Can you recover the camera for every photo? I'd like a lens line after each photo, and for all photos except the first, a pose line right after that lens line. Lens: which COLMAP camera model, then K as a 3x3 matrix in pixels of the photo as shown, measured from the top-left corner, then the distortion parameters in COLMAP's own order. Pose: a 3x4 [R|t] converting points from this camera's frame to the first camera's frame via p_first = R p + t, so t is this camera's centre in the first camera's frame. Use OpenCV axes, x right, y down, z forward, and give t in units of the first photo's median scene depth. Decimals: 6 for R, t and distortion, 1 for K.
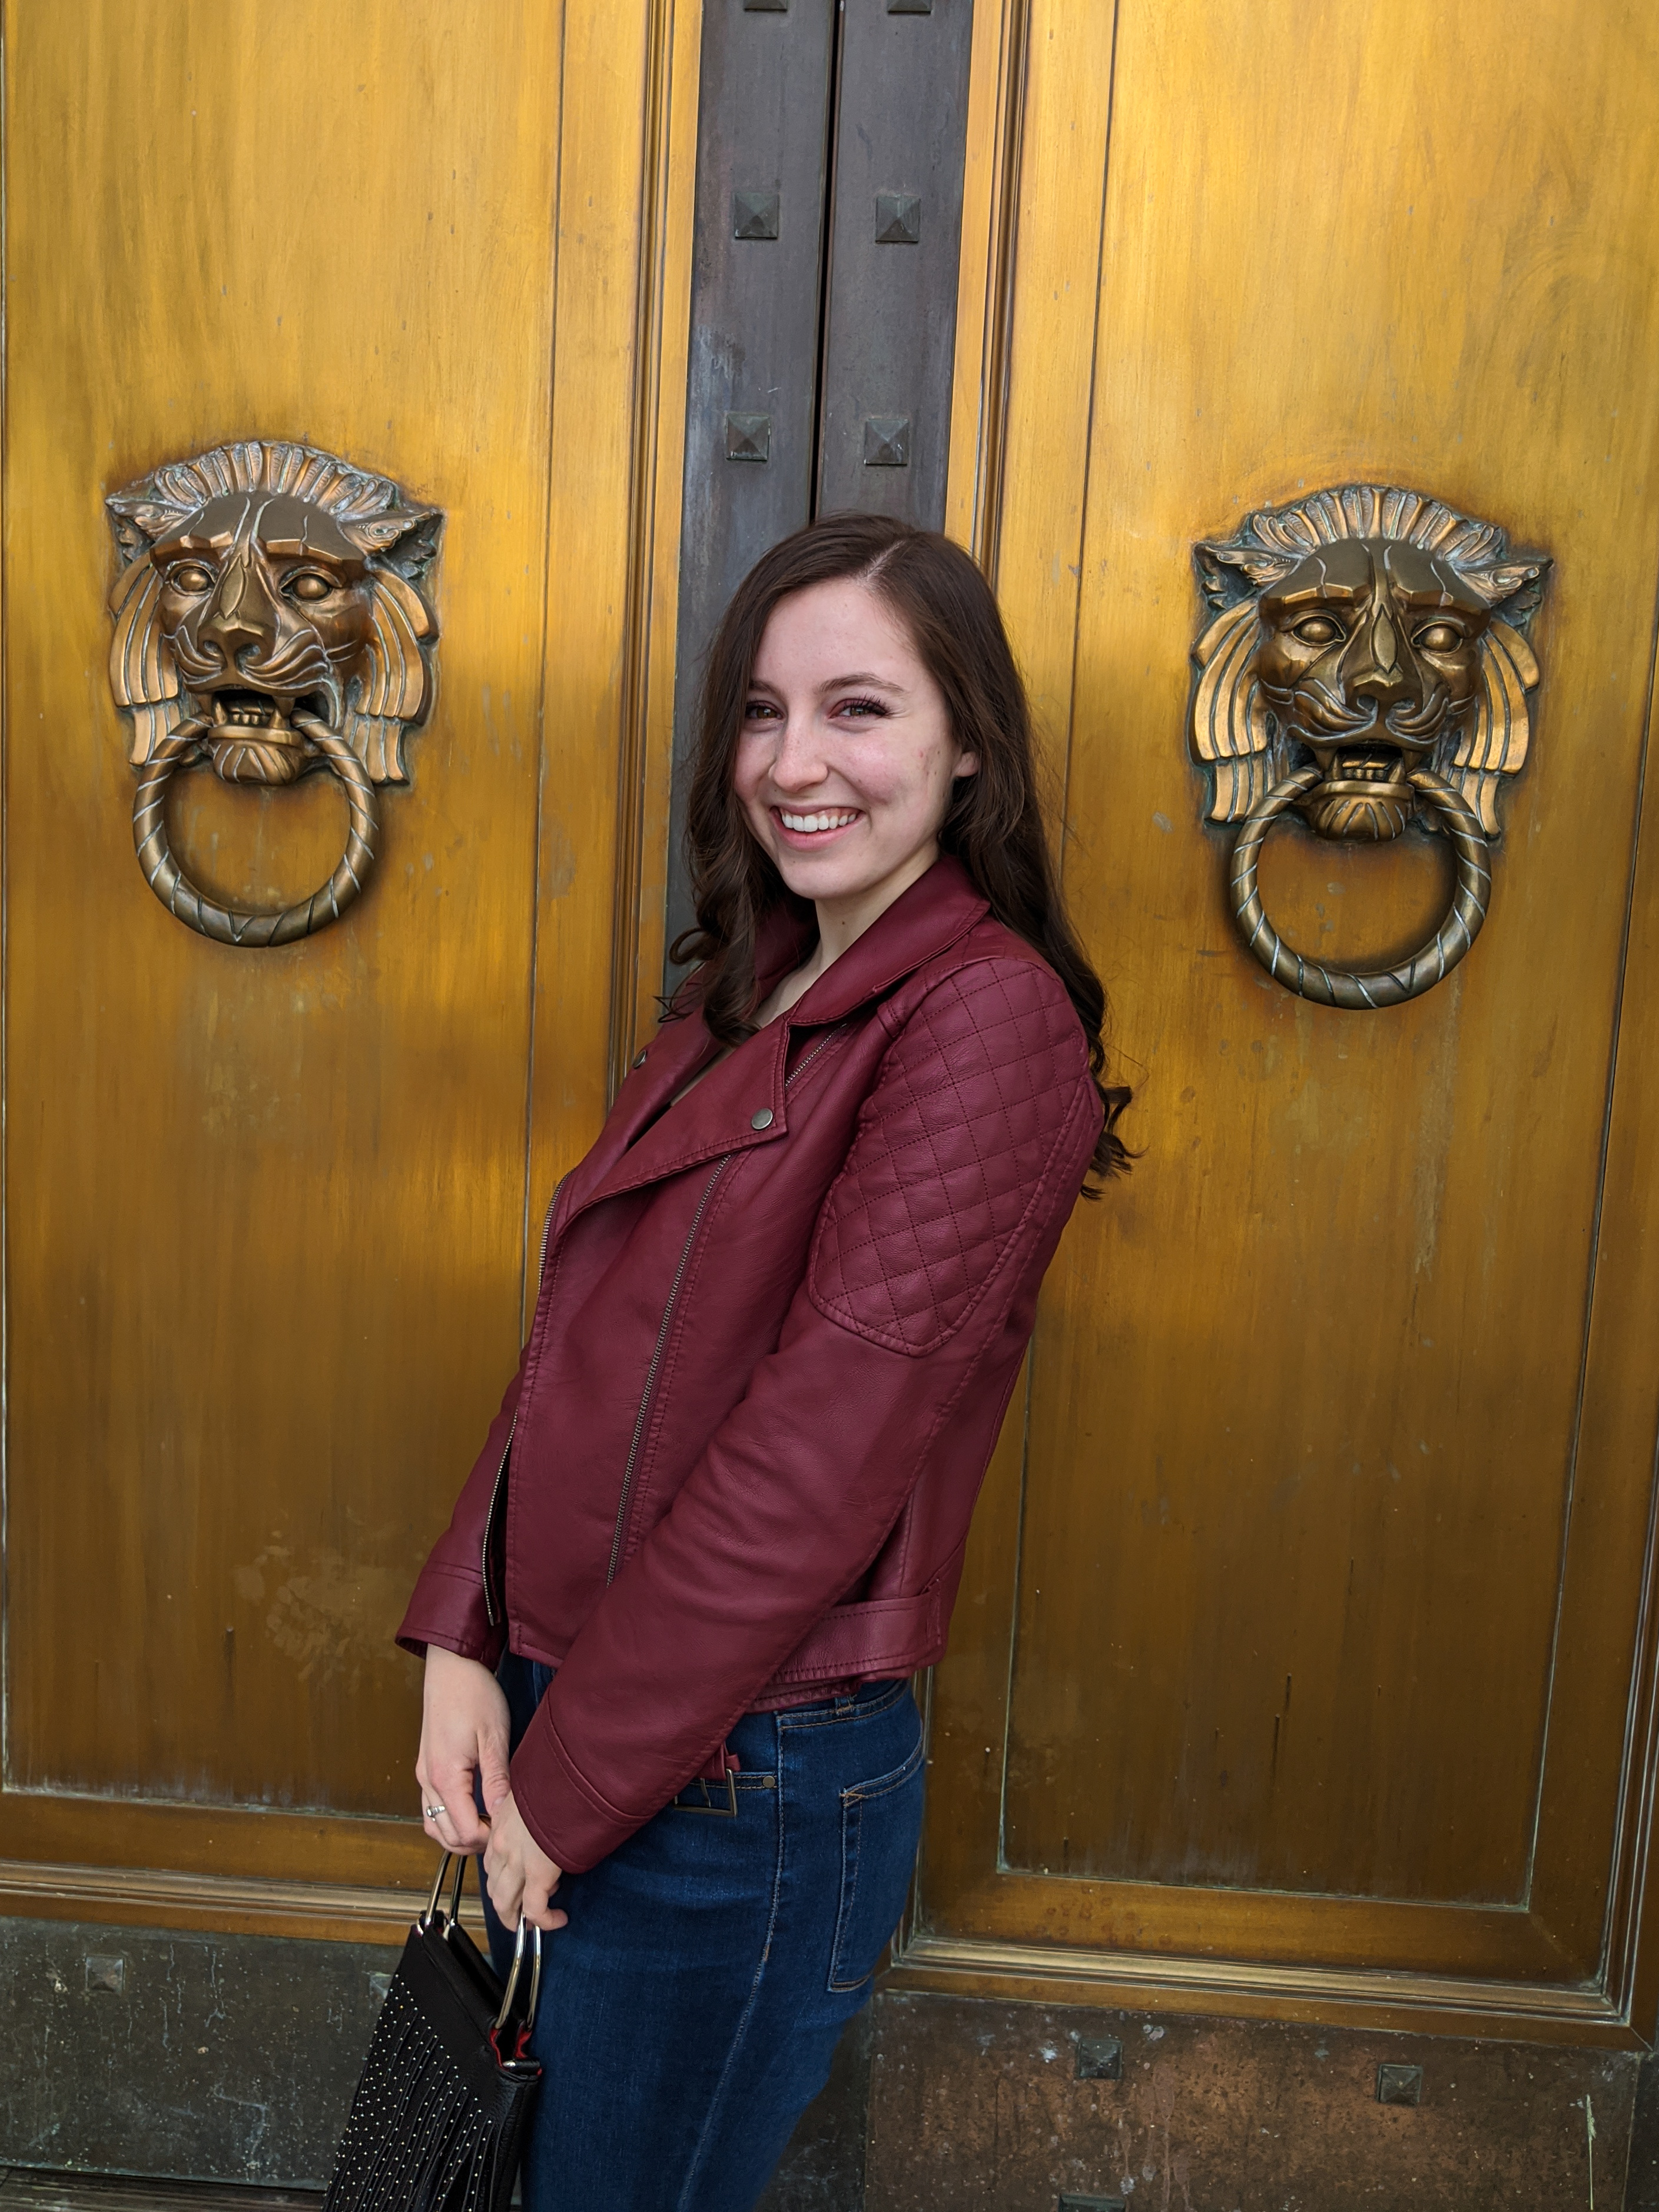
lens RADIAL K [[1719.8, 0, 829.5], [0, 1719.8, 1106.0], [0, 0, 1]] dist [-0.017394, 0.010531]
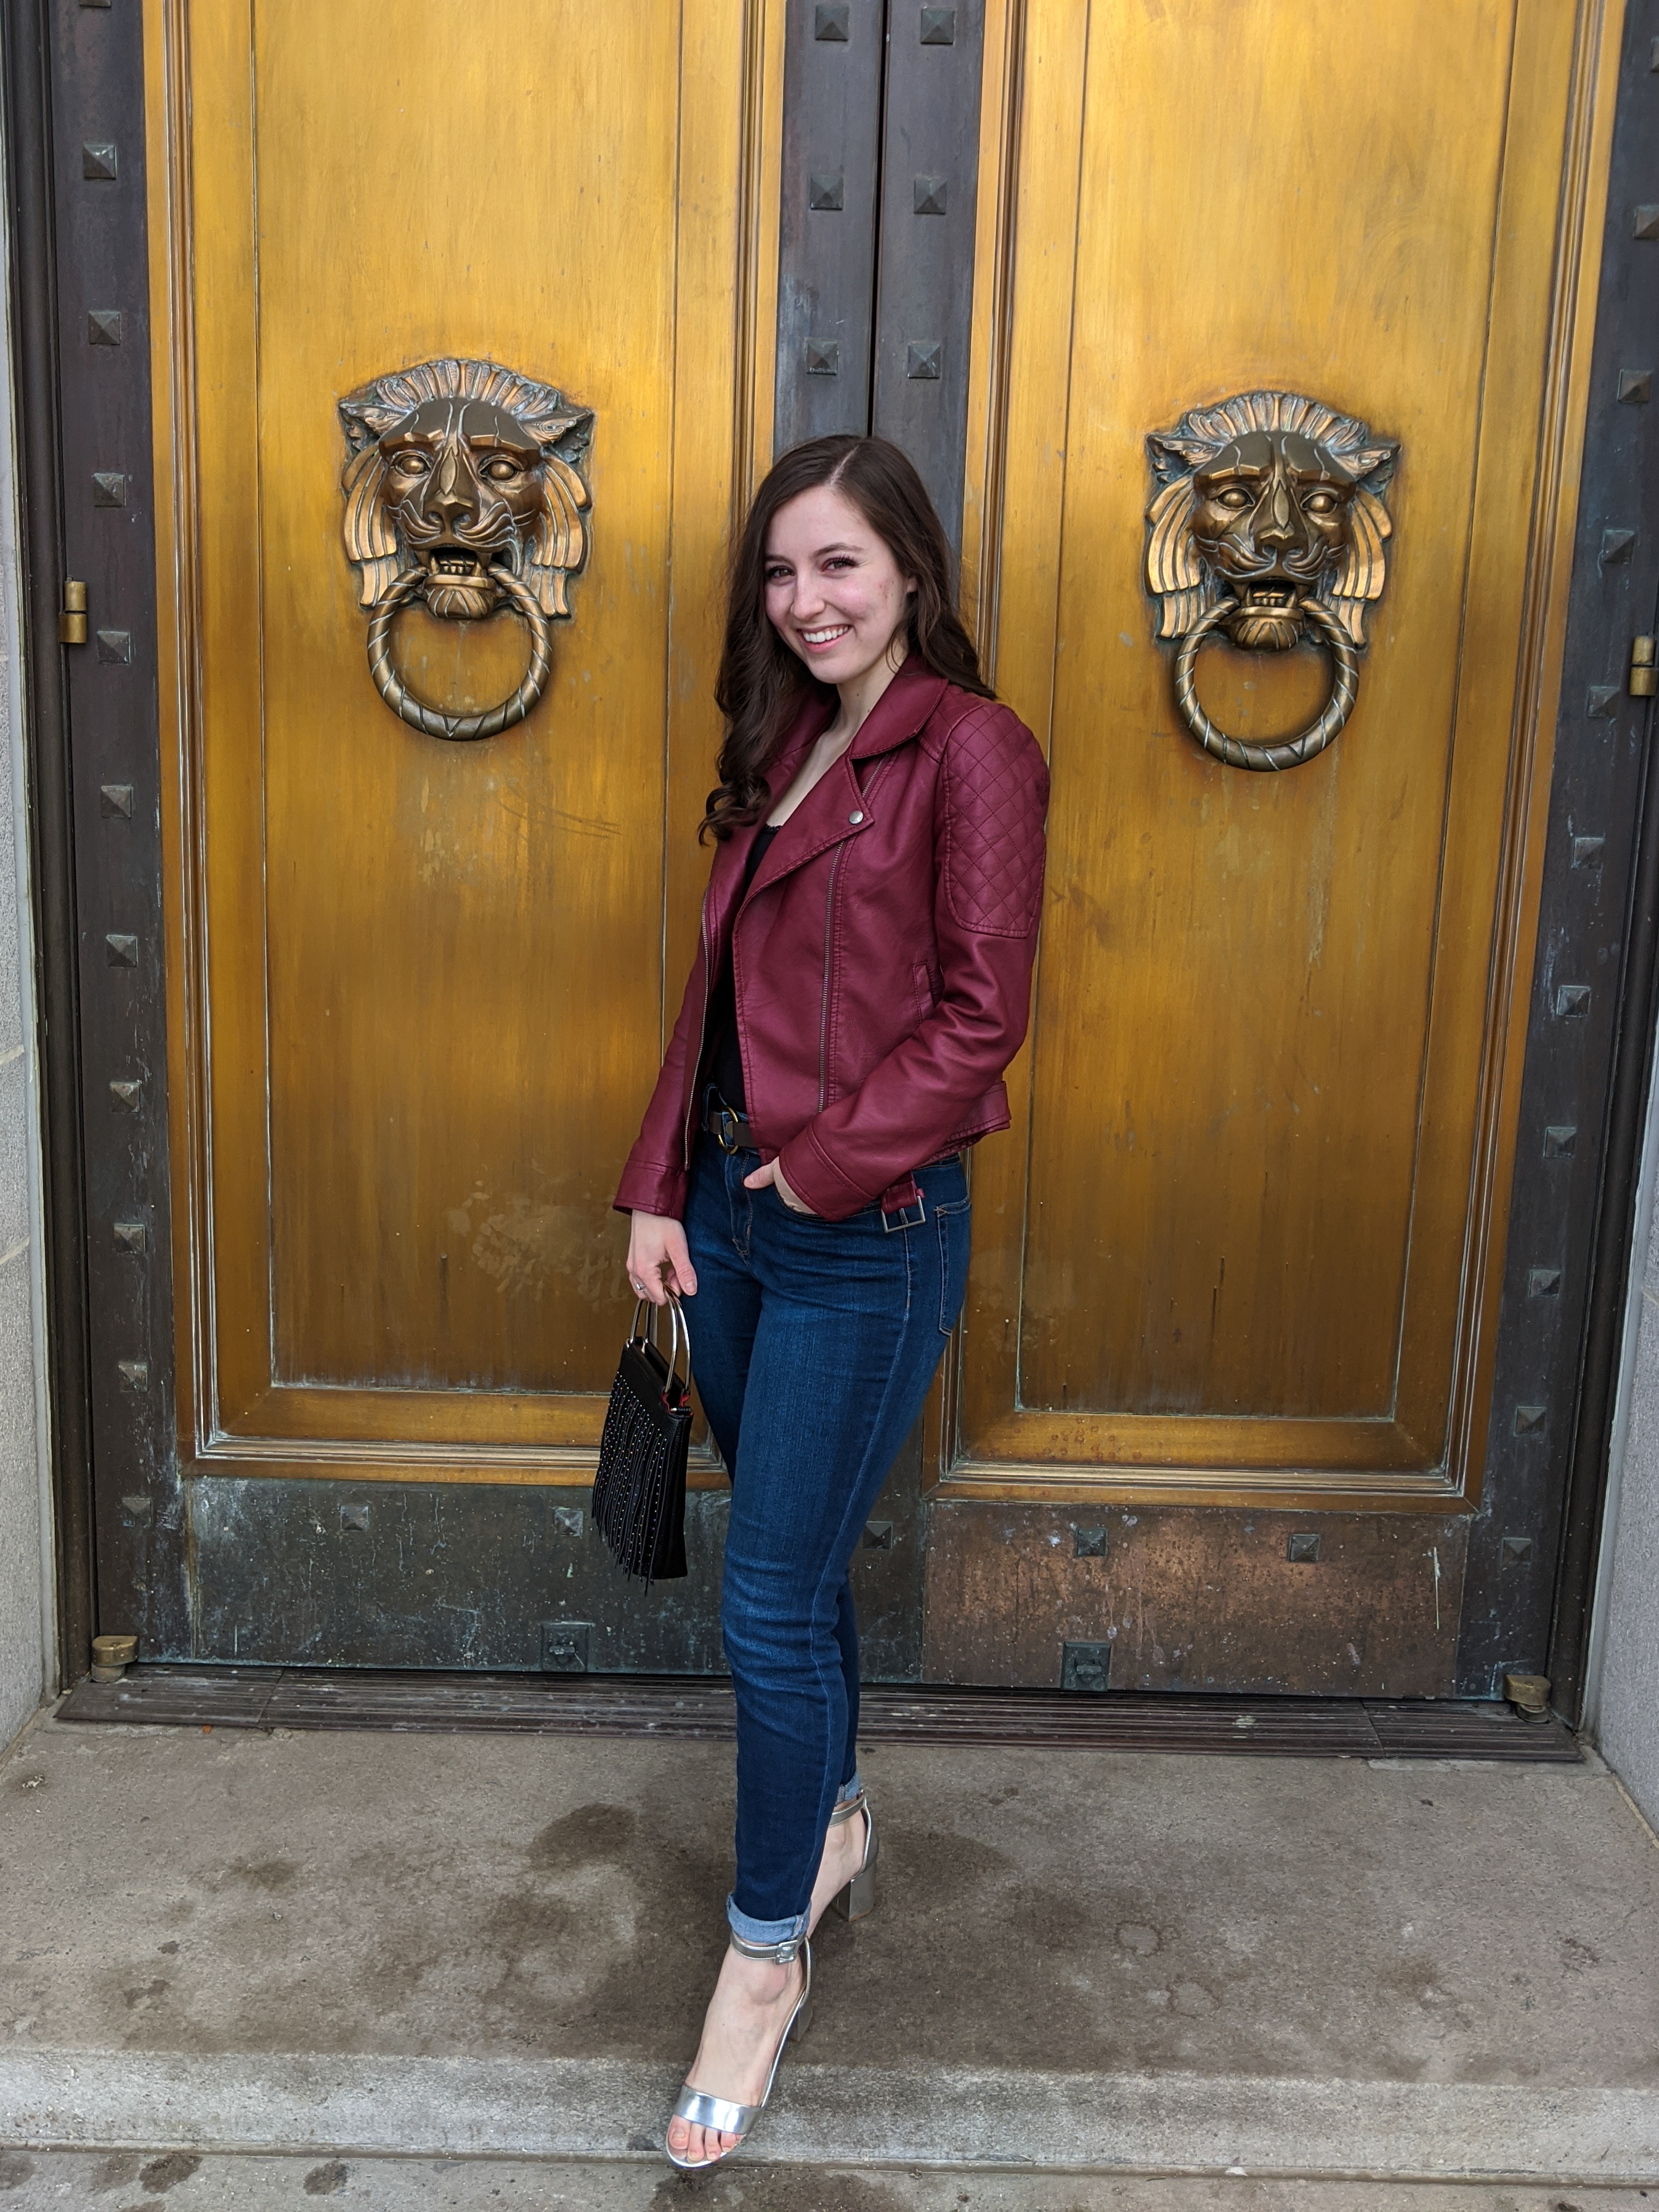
lens RADIAL K [[1786.4, 0, 848.1], [0, 1786.4, 1070.2], [0, 0, 1]] dist [-0.015979, 0.004949]
pose [[0.998430, -0.024059, 0.050574, -0.109628], [0.021106, 0.998086, 0.058135, 0.092475], [-0.051876, -0.056976, 0.997027, -0.436798]]
